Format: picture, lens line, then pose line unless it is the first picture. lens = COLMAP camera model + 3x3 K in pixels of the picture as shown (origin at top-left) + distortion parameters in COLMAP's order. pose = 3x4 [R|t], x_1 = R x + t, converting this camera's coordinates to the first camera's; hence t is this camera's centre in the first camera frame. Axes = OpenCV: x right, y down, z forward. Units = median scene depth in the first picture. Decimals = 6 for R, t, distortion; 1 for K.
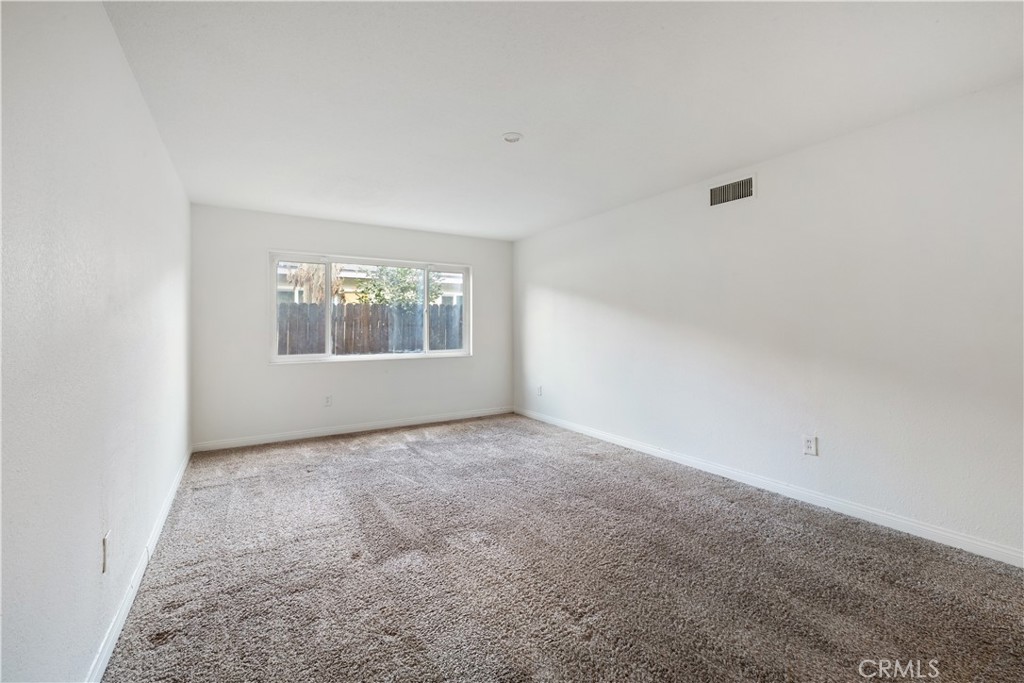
lens RADIAL K [[432.1, 0, 511.3], [0, 432.1, 334.0], [0, 0, 1]] dist [0.004667, -0.000185]
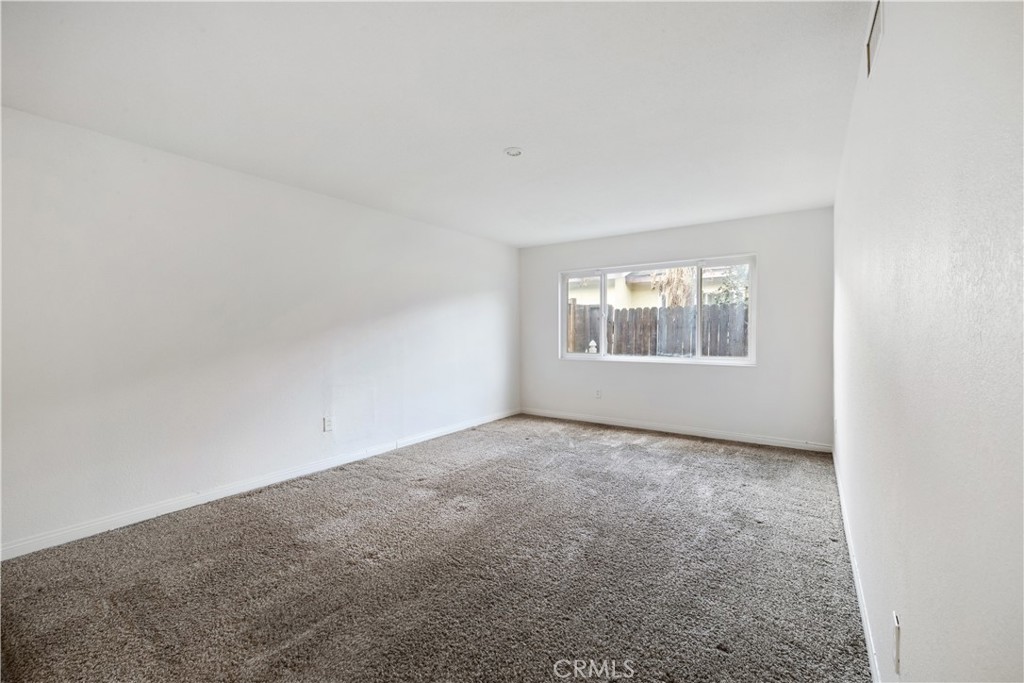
lens RADIAL K [[432.1, 0, 508.8], [0, 432.1, 337.4], [0, 0, 1]] dist [0.004667, -0.000185]
pose [[0.389105, 0.016623, -0.921043, 0.512585], [-0.012881, 0.999838, 0.012603, -0.007324], [0.921103, 0.006961, 0.389256, 0.299754]]
